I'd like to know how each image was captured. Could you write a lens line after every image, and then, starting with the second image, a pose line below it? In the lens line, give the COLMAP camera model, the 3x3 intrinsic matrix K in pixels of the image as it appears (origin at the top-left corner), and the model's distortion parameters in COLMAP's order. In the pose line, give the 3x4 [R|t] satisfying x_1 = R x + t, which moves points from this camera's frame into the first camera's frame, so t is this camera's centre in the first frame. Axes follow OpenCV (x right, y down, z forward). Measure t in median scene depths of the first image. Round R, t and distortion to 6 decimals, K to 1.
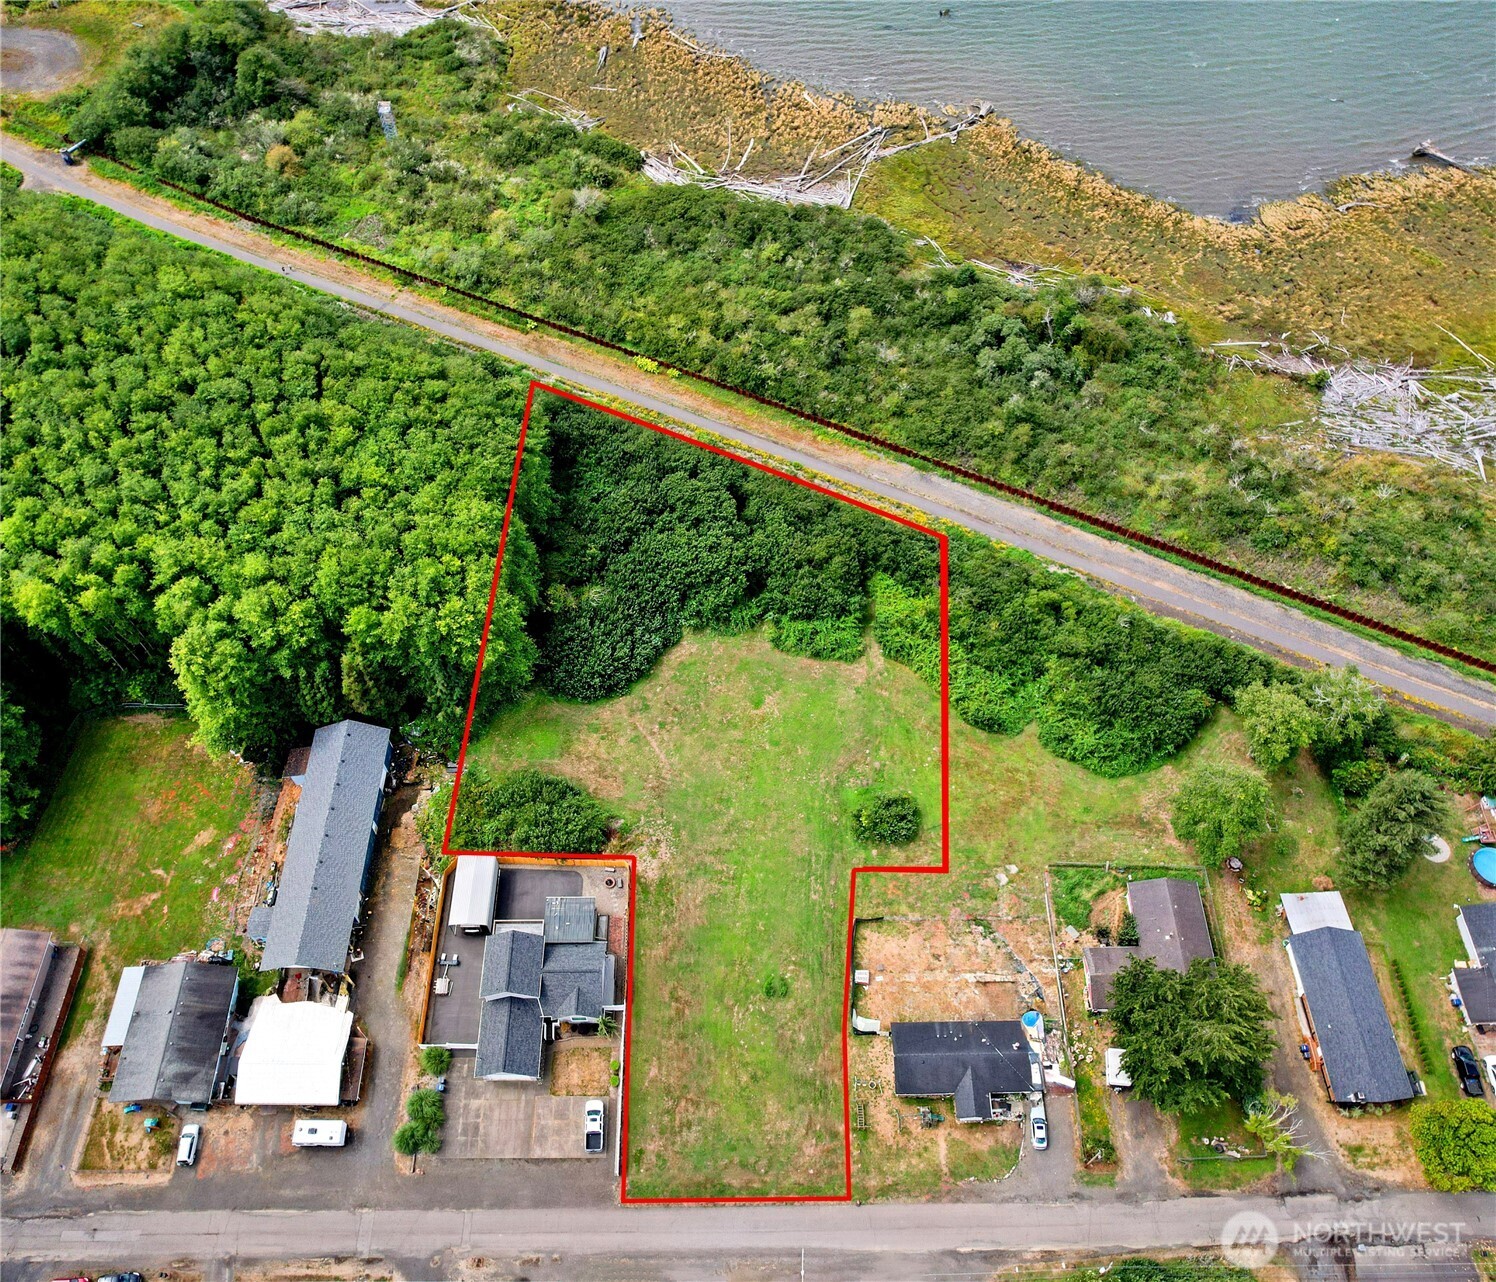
lens RADIAL K [[1226.2, 0, 748.0], [0, 1226.2, 641.0], [0, 0, 1]] dist [-0.048453, 0.010717]
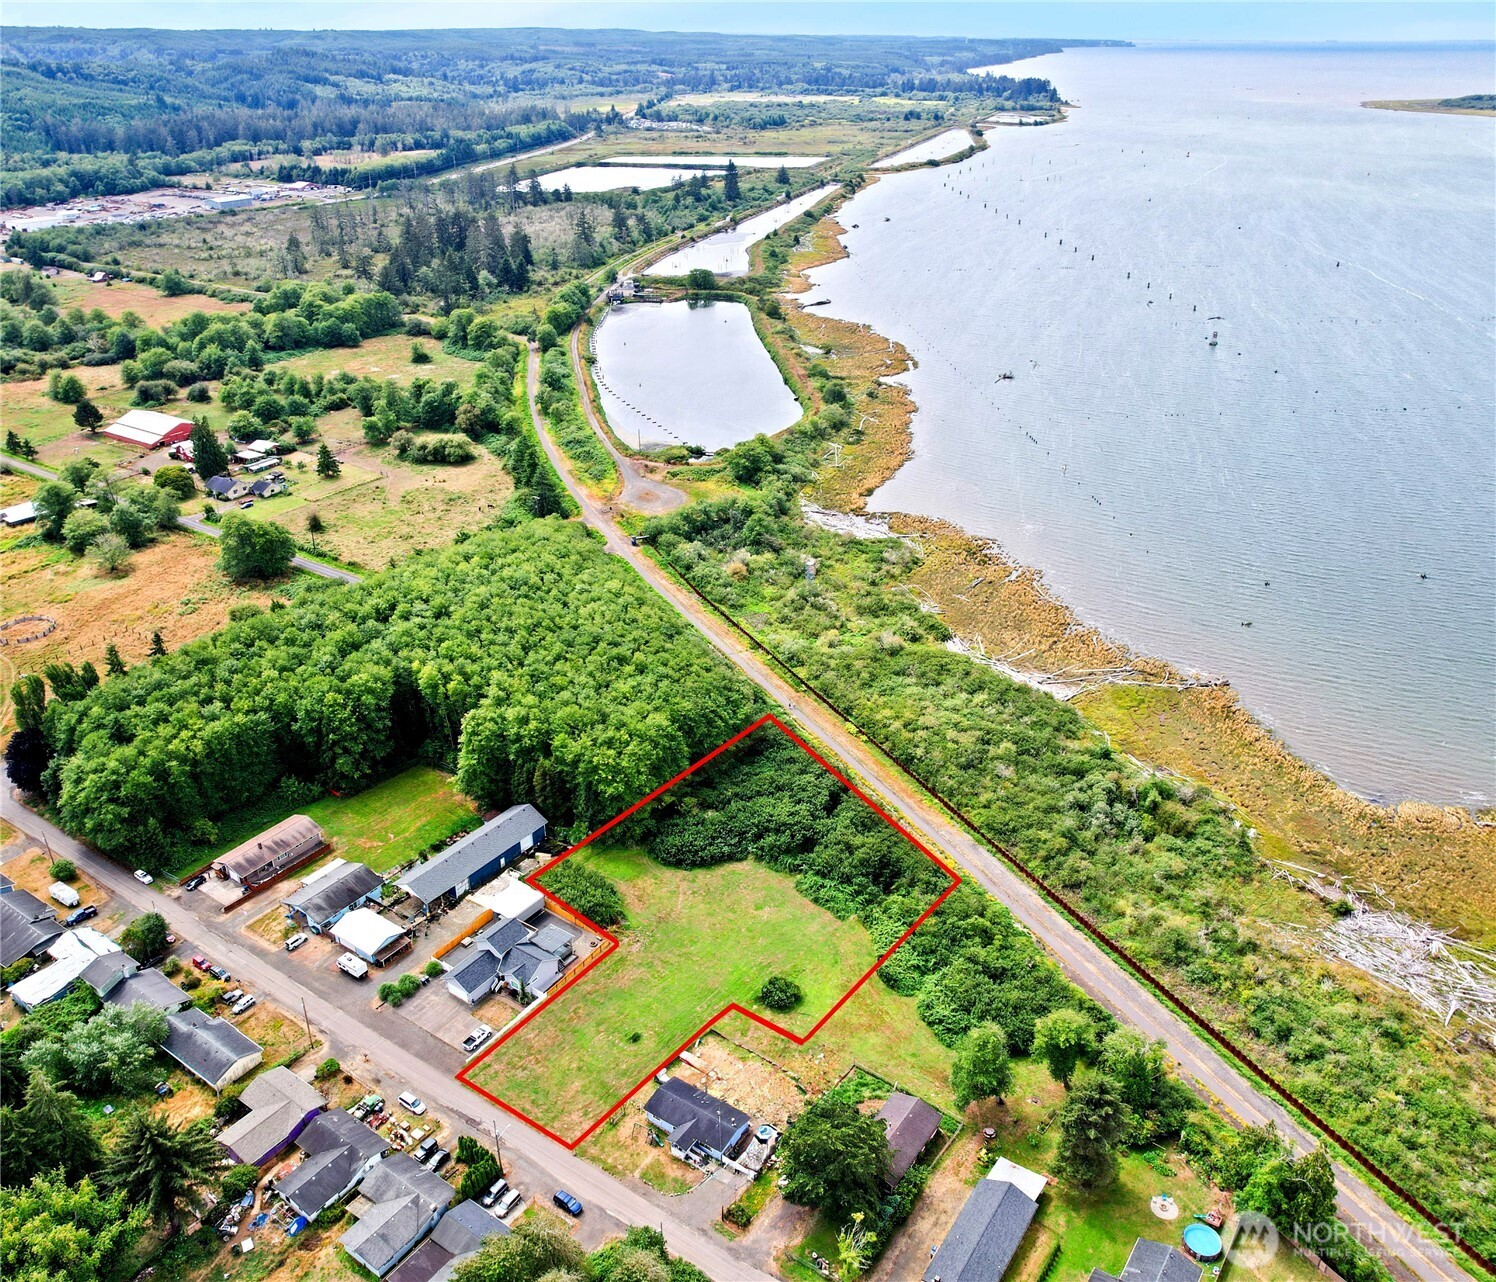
lens RADIAL K [[1226.2, 0, 748.0], [0, 1226.2, 641.0], [0, 0, 1]] dist [-0.048453, 0.010717]
pose [[0.818073, 0.262469, -0.511729, 0.620710], [-0.473789, 0.811953, -0.340965, 0.279416], [0.326007, 0.521385, 0.788592, -0.260981]]
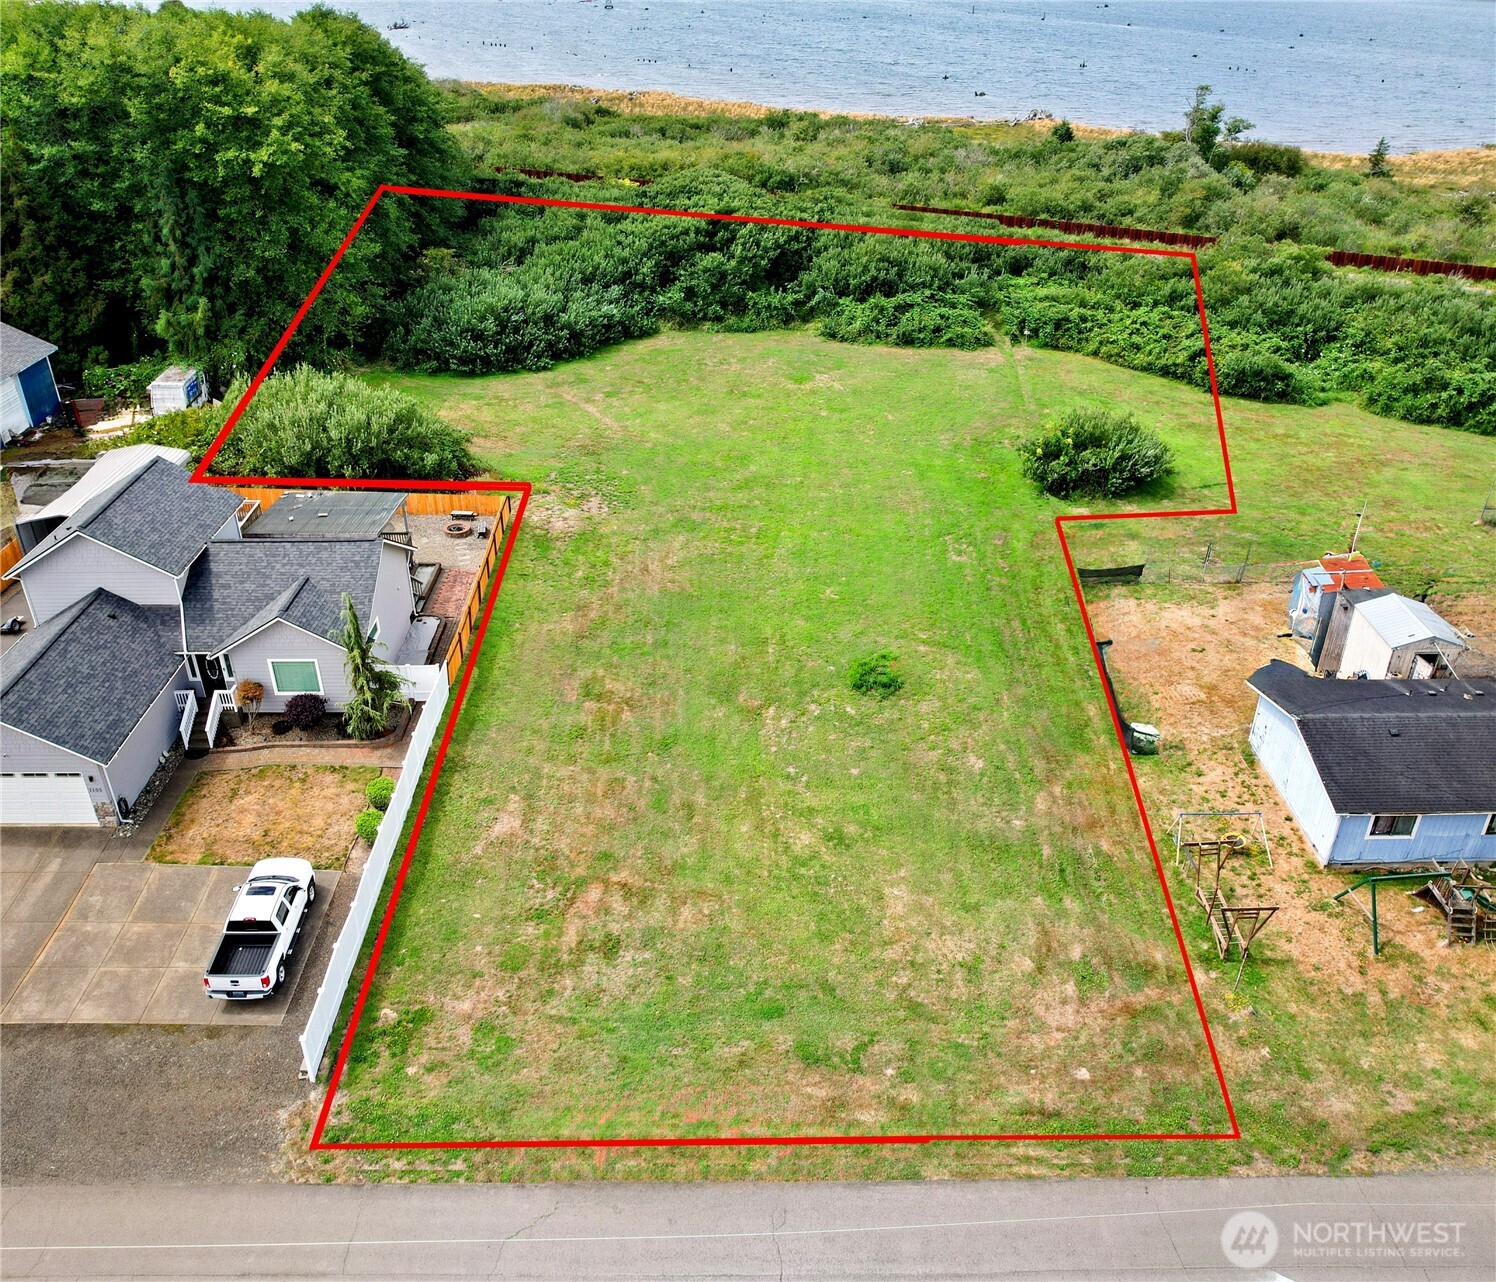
lens RADIAL K [[1226.2, 0, 748.0], [0, 1226.2, 641.0], [0, 0, 1]] dist [-0.048453, 0.010717]
pose [[0.999871, 0.014144, 0.007612, -0.015977], [-0.009620, 0.906830, -0.421387, 0.358372], [-0.012863, 0.421260, 0.906849, 0.569524]]
